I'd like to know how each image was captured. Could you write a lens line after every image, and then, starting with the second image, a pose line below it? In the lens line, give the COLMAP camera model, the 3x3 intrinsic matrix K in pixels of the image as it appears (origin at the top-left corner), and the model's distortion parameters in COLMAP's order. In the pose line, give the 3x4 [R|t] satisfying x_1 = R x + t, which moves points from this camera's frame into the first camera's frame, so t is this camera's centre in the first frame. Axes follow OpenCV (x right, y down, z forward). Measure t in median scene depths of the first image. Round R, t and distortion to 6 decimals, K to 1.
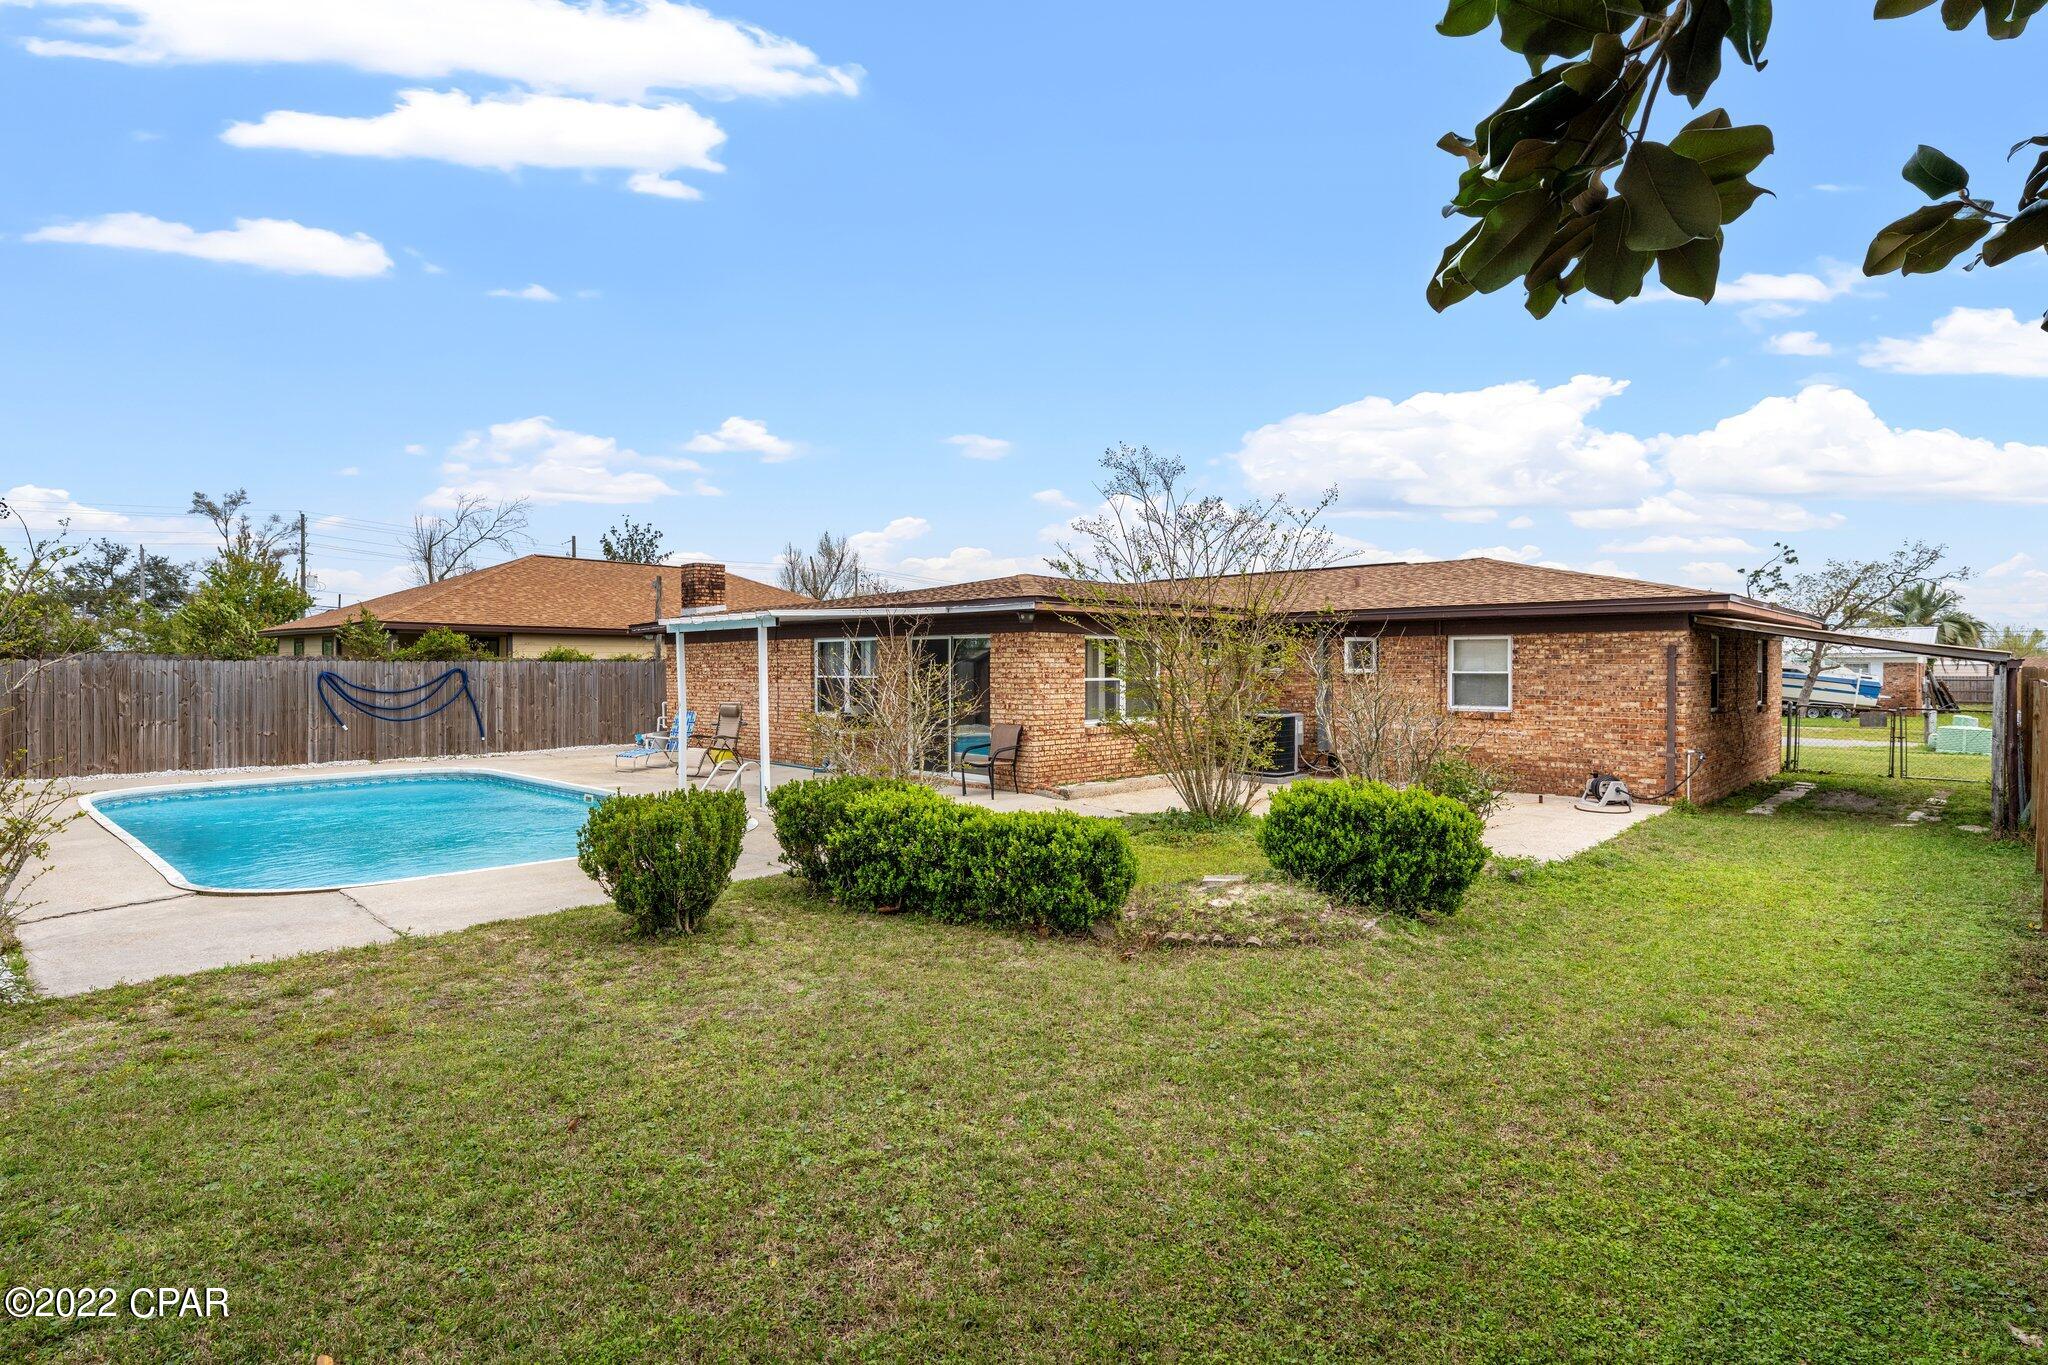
lens RADIAL K [[988.1, 0, 1026.1], [0, 988.1, 673.6], [0, 0, 1]] dist [-0.000638, -0.001849]
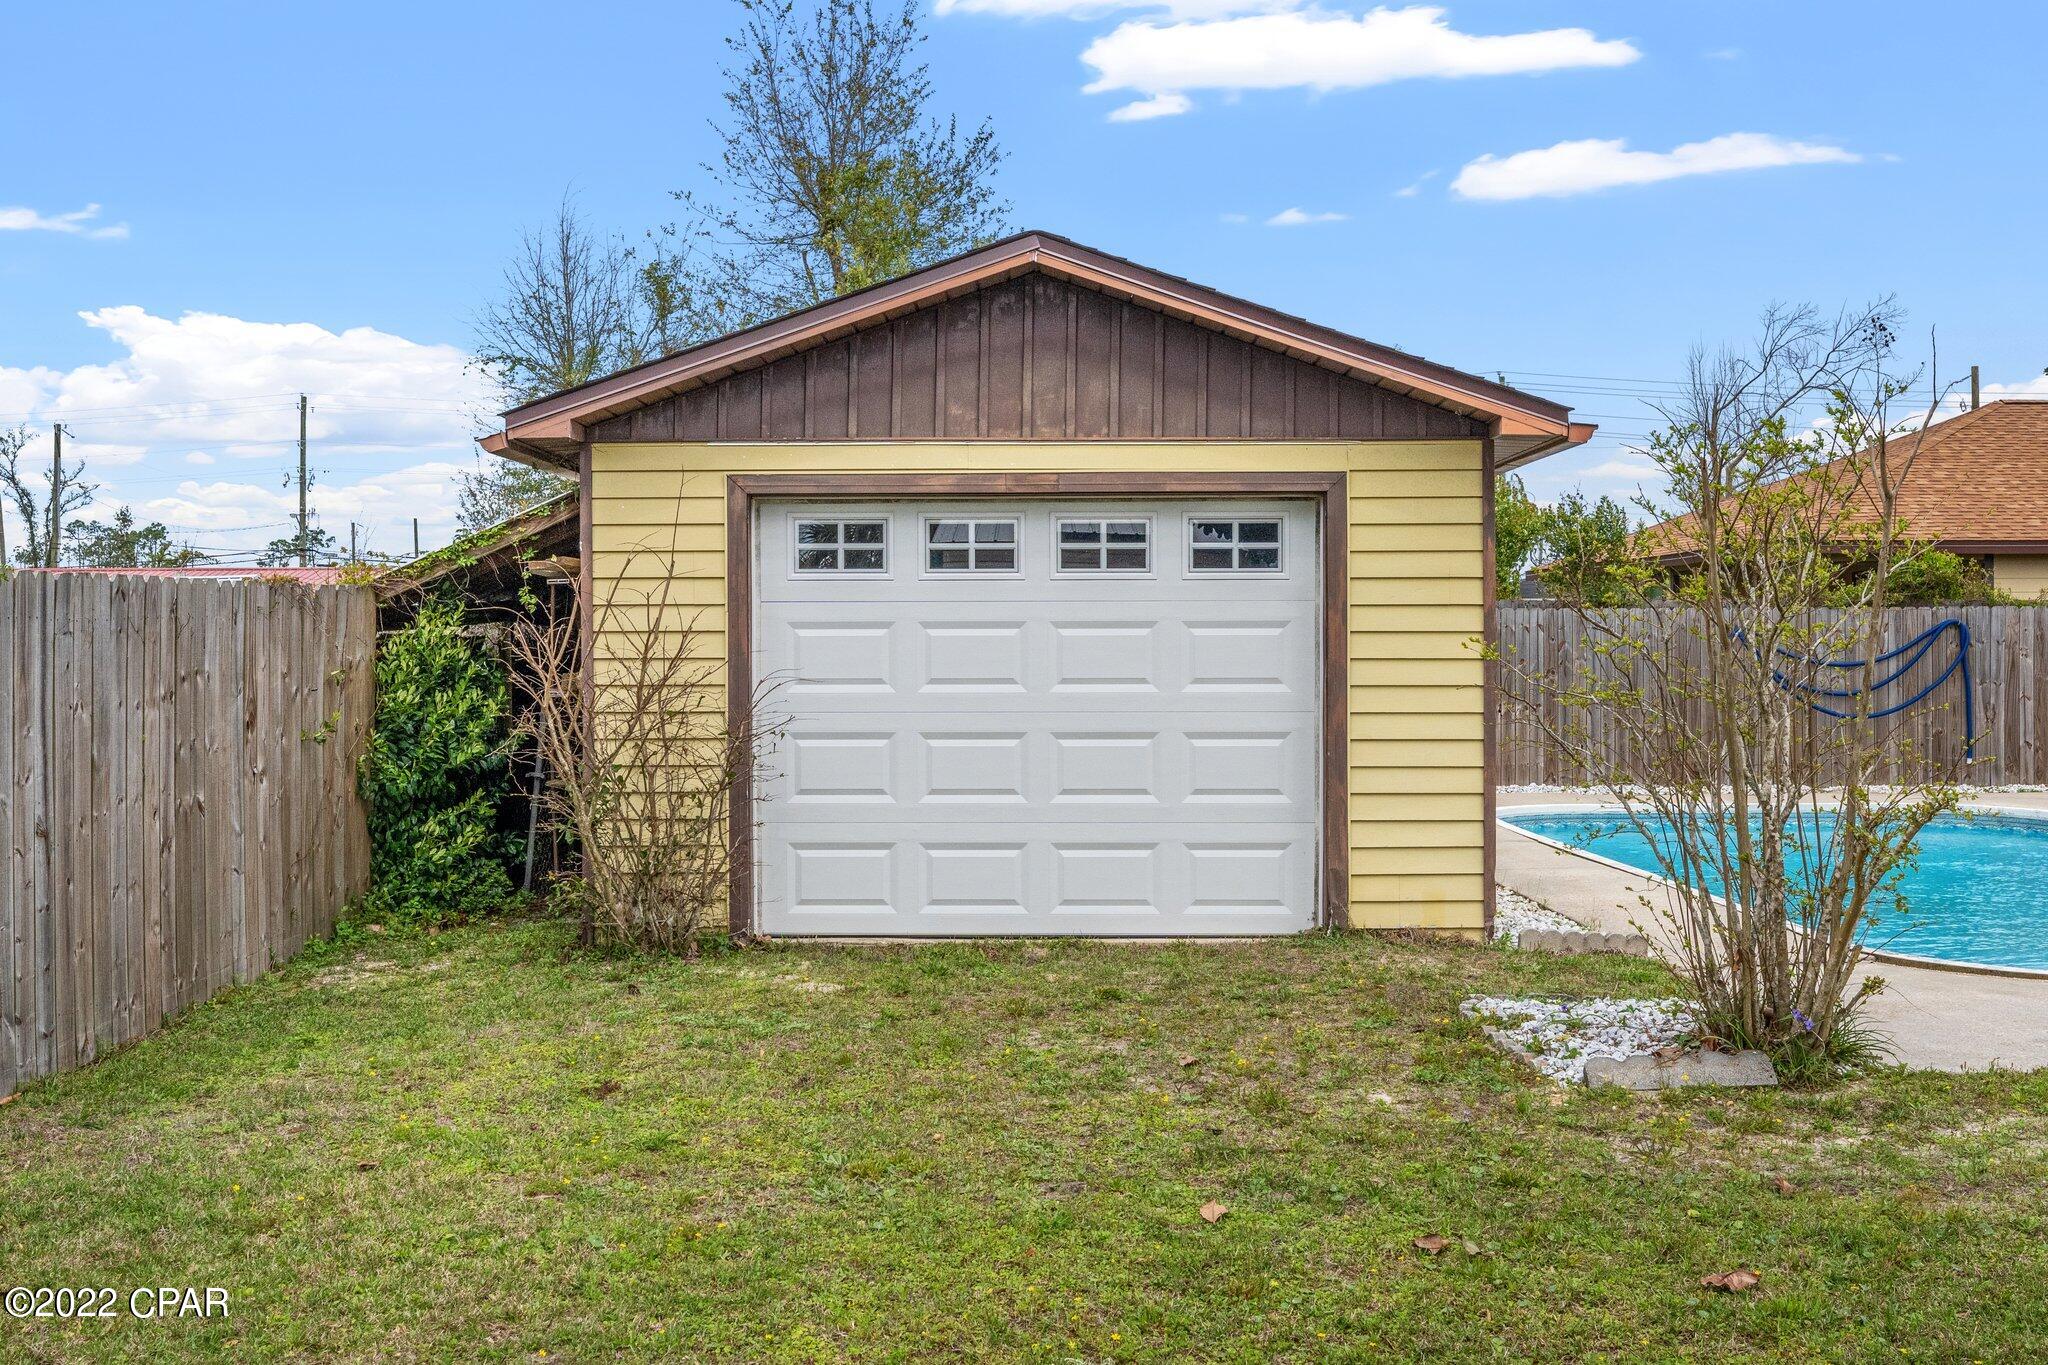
lens RADIAL K [[2033.5, 0, 1070.9], [0, 2033.5, 652.3], [0, 0, 1]] dist [0.021911, 0.000000]
pose [[0.684075, 0.000093, -0.729412, -0.114411], [-0.000134, 1.000000, 0.000001, 0.012983], [0.729412, 0.000097, 0.684075, -0.093918]]
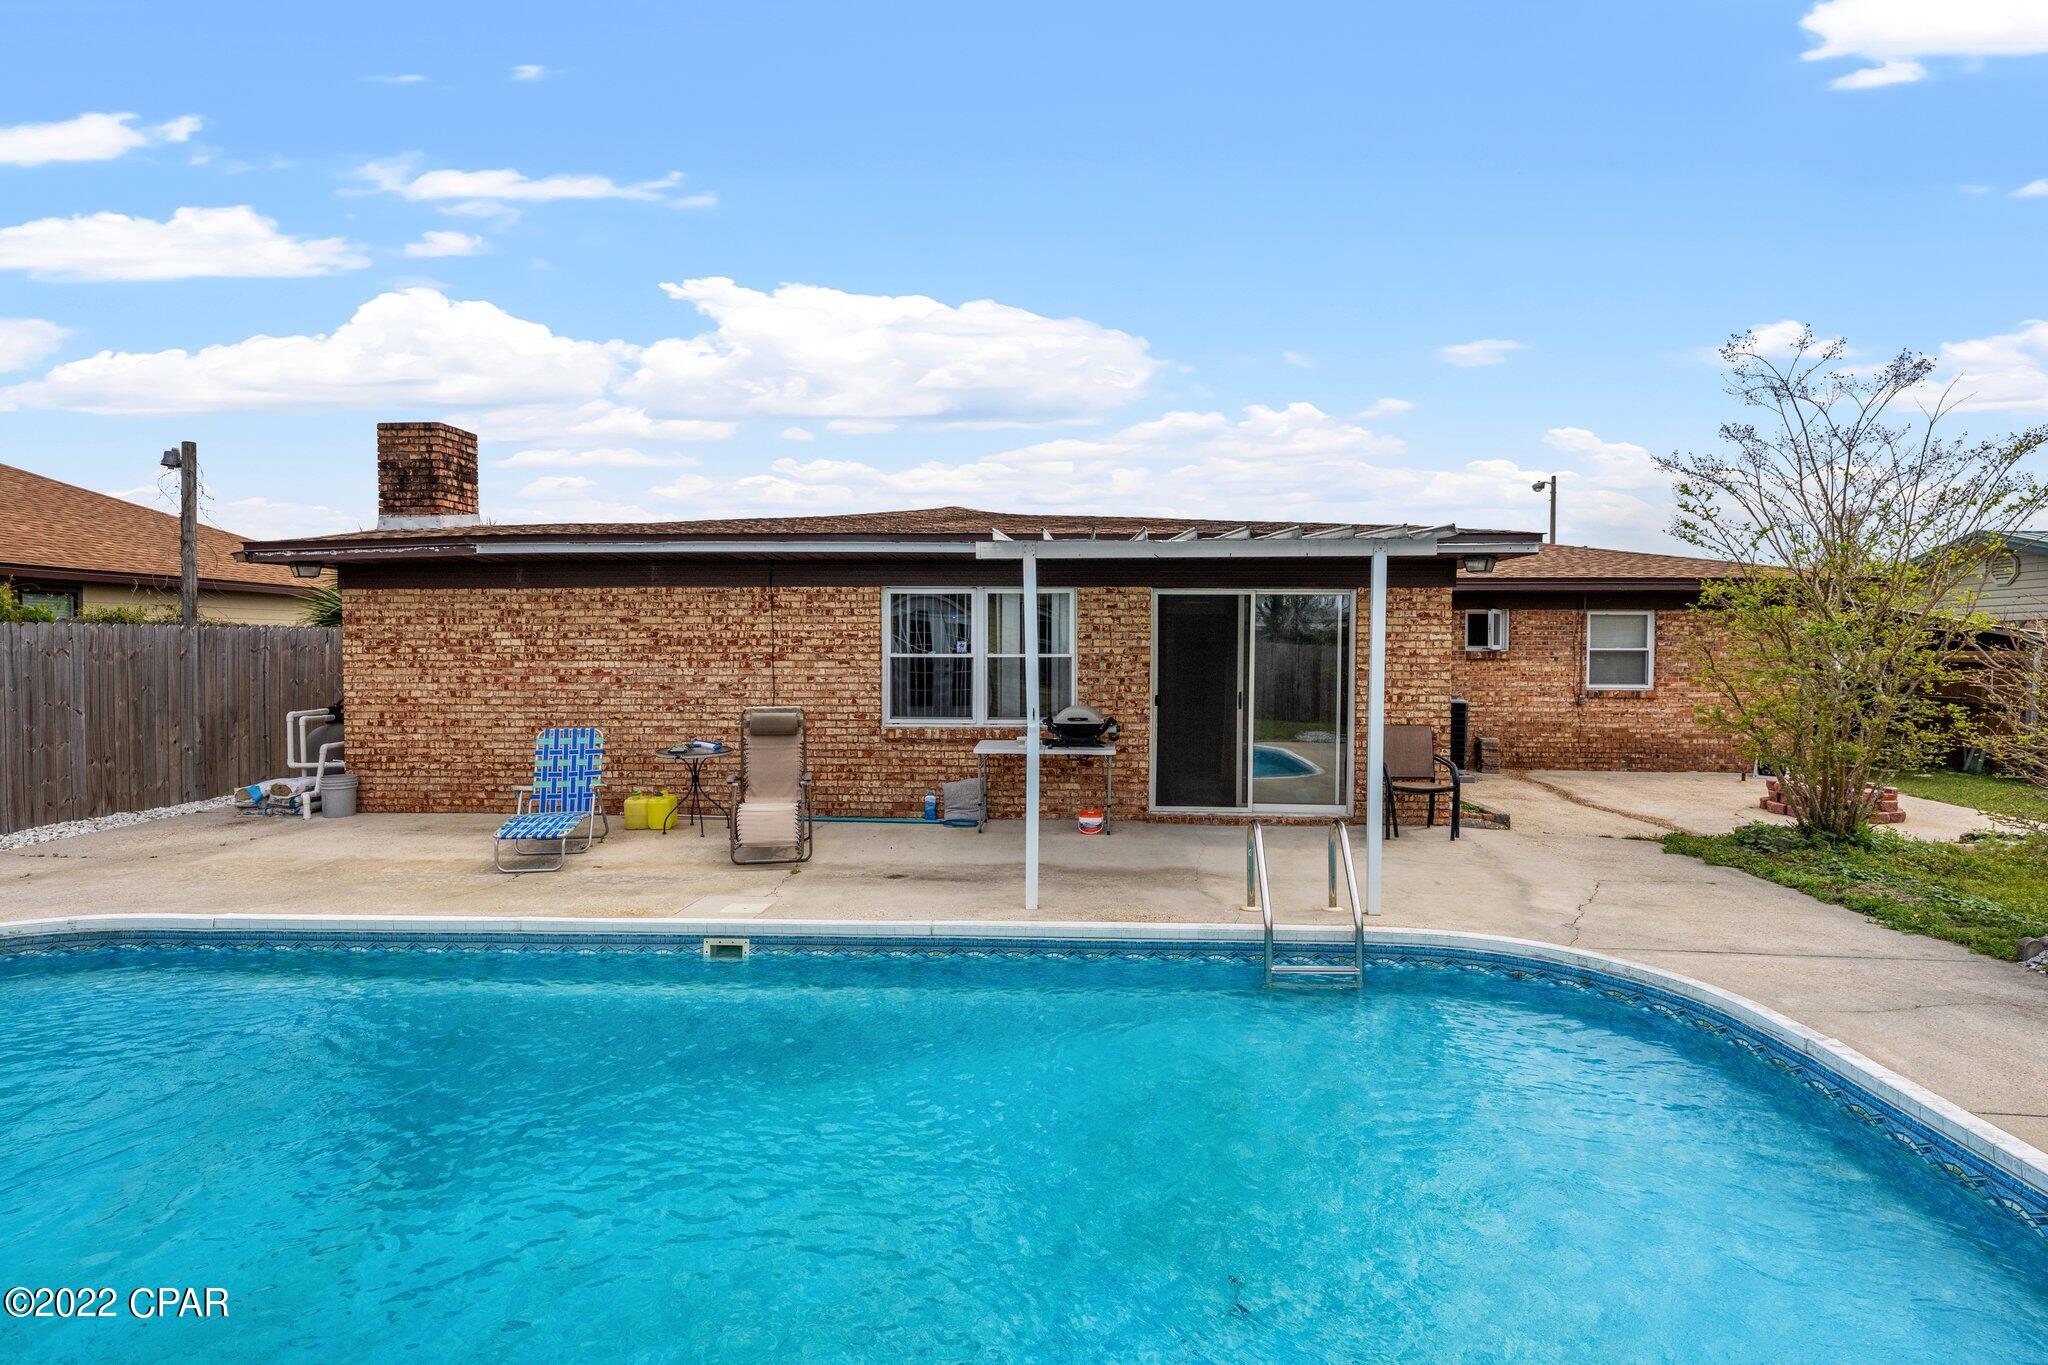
lens RADIAL K [[1058.0, 0, 1032.4], [0, 1058.0, 676.7], [0, 0, 1]] dist [0.004002, -0.002004]
pose [[0.762406, -0.014458, 0.646938, -0.507530], [0.001573, 0.999789, 0.020490, 0.002601], [-0.647097, -0.014604, 0.762268, 0.467503]]
